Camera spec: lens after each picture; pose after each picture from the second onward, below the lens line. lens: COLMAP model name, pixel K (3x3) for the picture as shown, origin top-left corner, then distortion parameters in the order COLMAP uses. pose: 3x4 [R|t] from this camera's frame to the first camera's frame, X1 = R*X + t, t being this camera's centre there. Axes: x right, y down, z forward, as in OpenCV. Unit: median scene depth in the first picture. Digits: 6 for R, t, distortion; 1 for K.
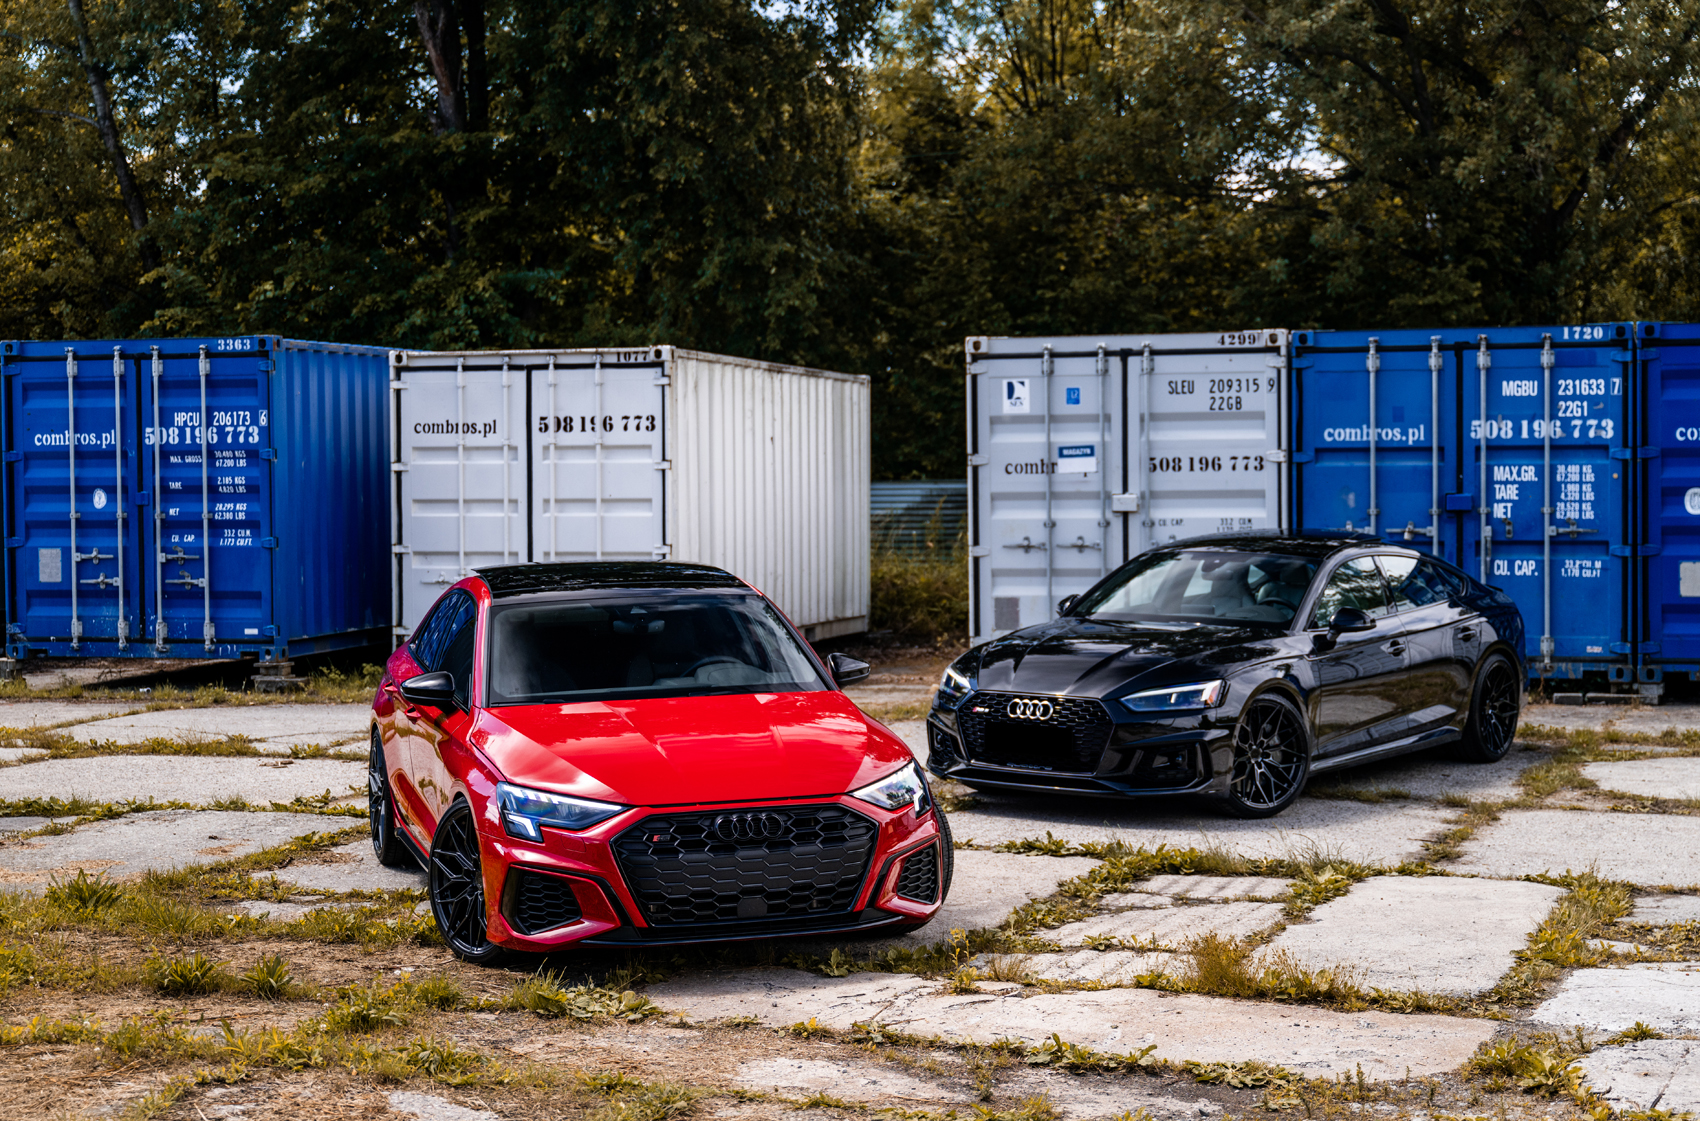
lens RADIAL K [[2708.0, 0, 843.8], [0, 2708.0, 556.4], [0, 0, 1]] dist [0.001121, 0.000000]
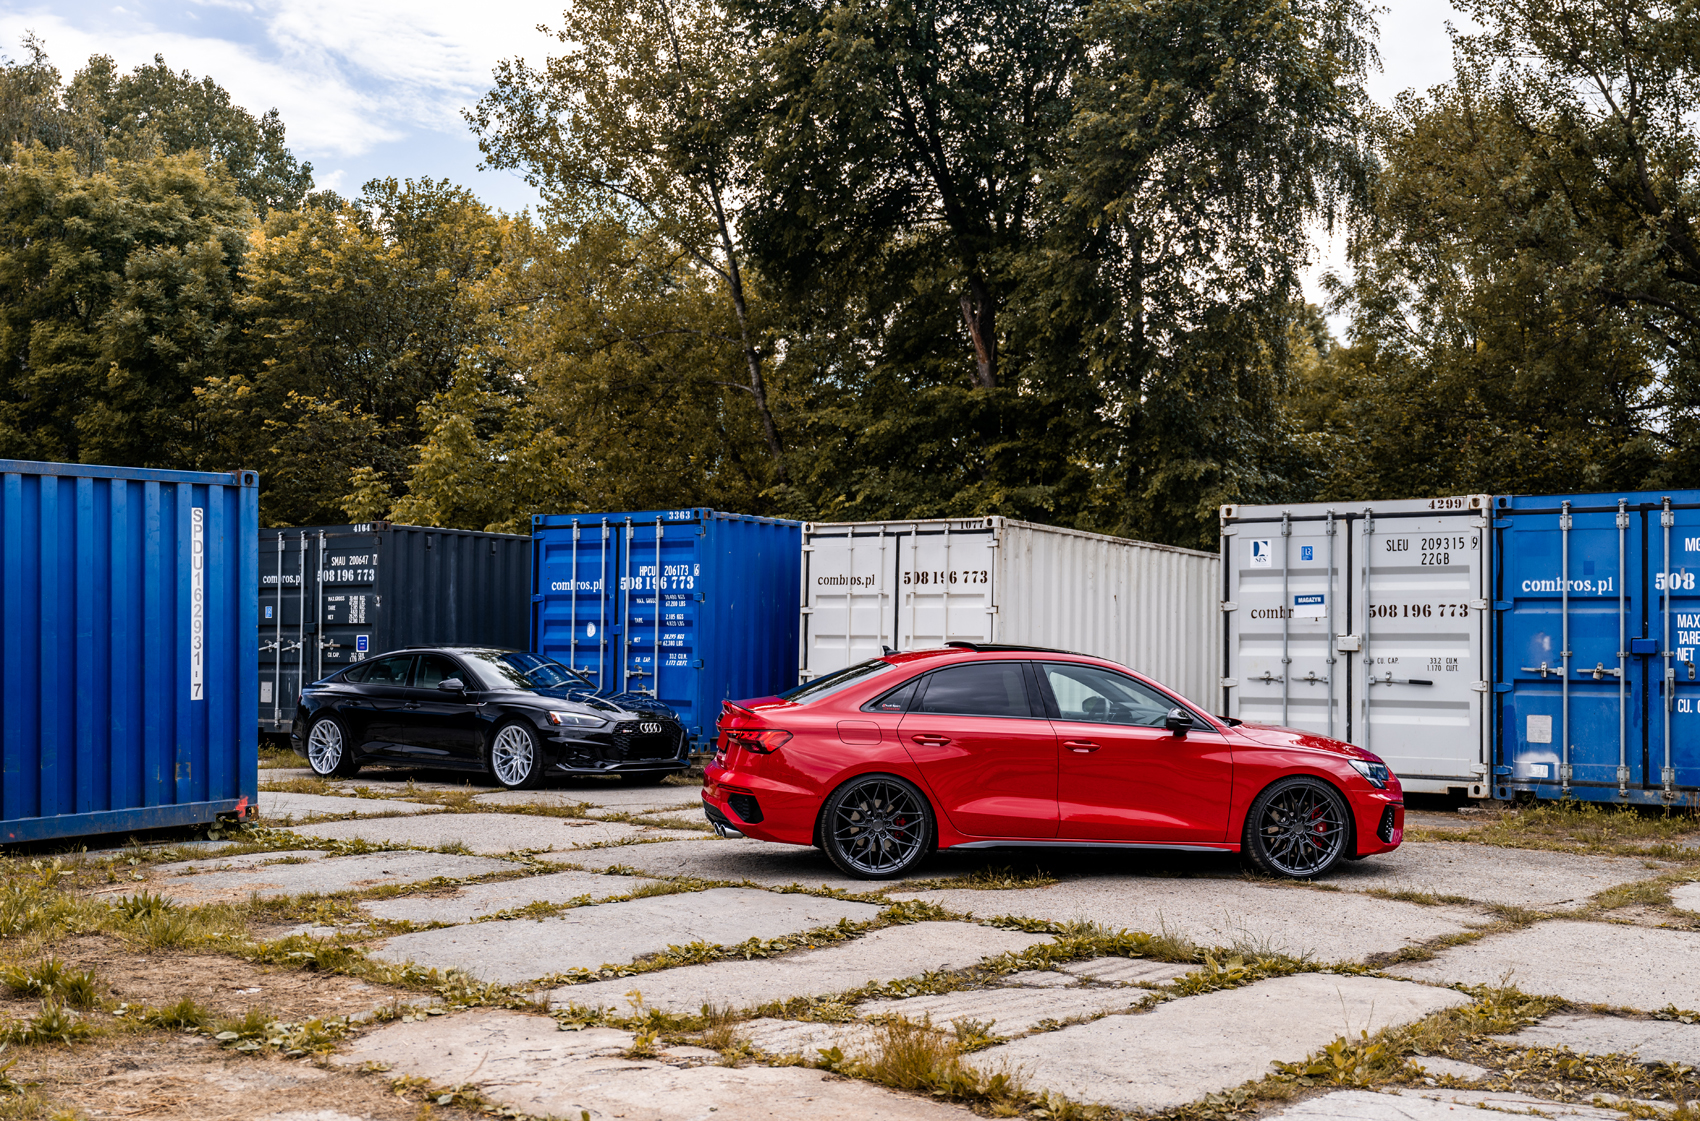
lens RADIAL K [[1829.3, 0, 878.9], [0, 1829.3, 586.0], [0, 0, 1]] dist [0.000166, 0.000000]
pose [[0.954006, 0.009517, -0.299637, 0.139574], [-0.031579, 0.997125, -0.068874, 0.015711], [0.298120, 0.075169, 0.951564, 0.171526]]
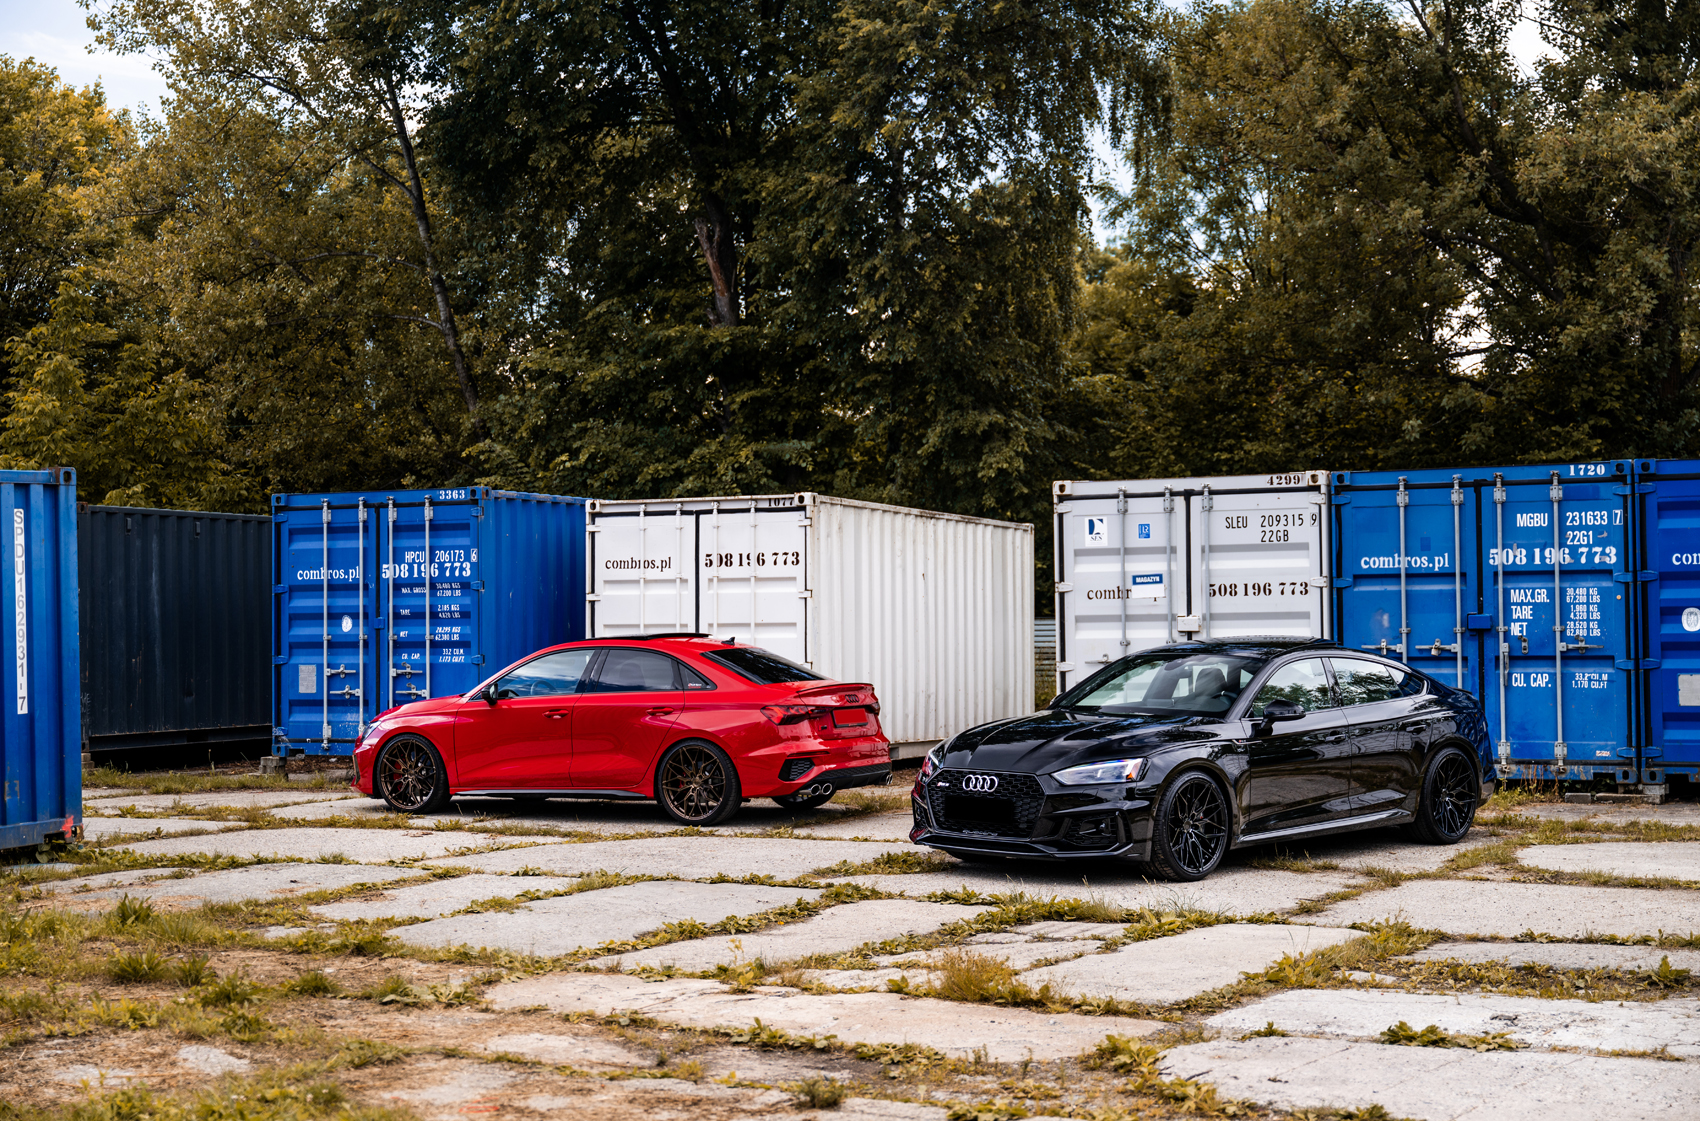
lens RADIAL K [[2380.2, 0, 856.9], [0, 2380.2, 557.9], [0, 0, 1]] dist [0.002363, 0.000000]
pose [[0.988780, -0.004994, -0.149294, 0.109586], [-0.004626, 0.997938, -0.064020, 0.016551], [0.149305, 0.063992, 0.986718, -0.013100]]
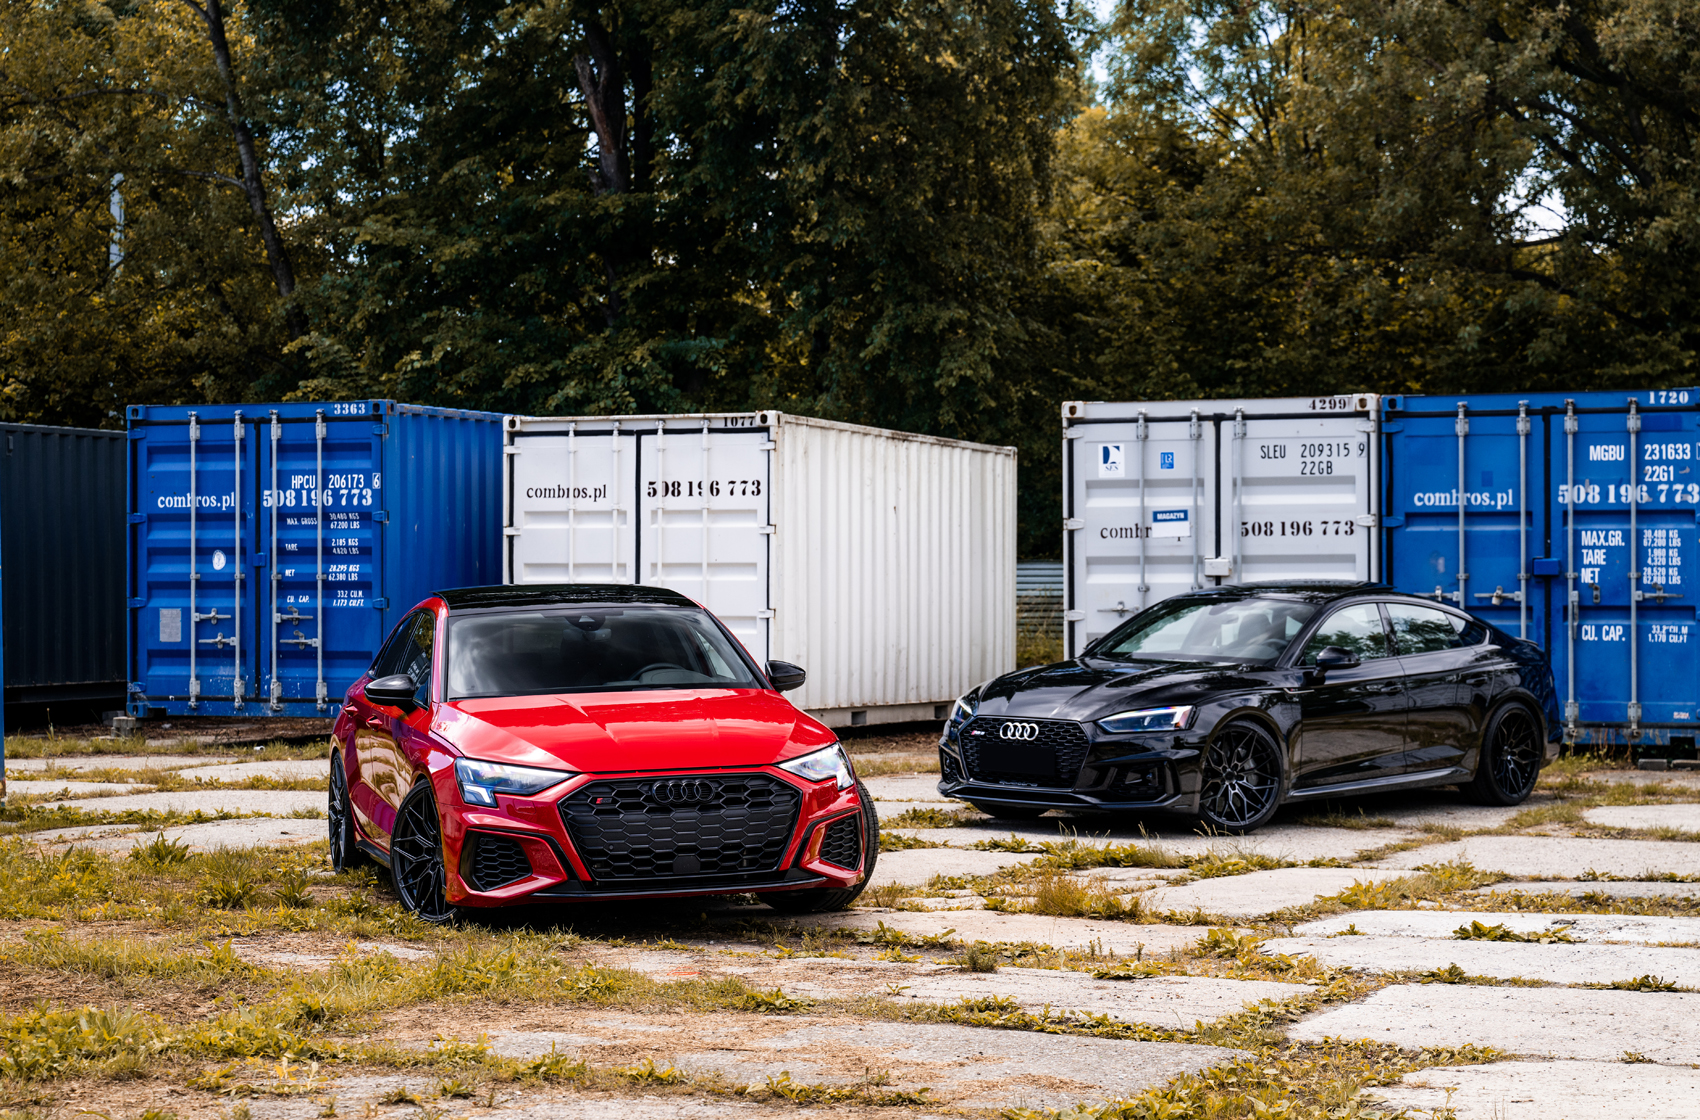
lens RADIAL K [[3346.9, 0, 839.1], [0, 3346.9, 566.0], [0, 0, 1]] dist [0.008358, 0.000000]
pose [[0.994756, 0.006569, -0.102064, 0.086439], [-0.010588, 0.999187, -0.038892, 0.027763], [0.101725, 0.039769, 0.994017, -0.229045]]
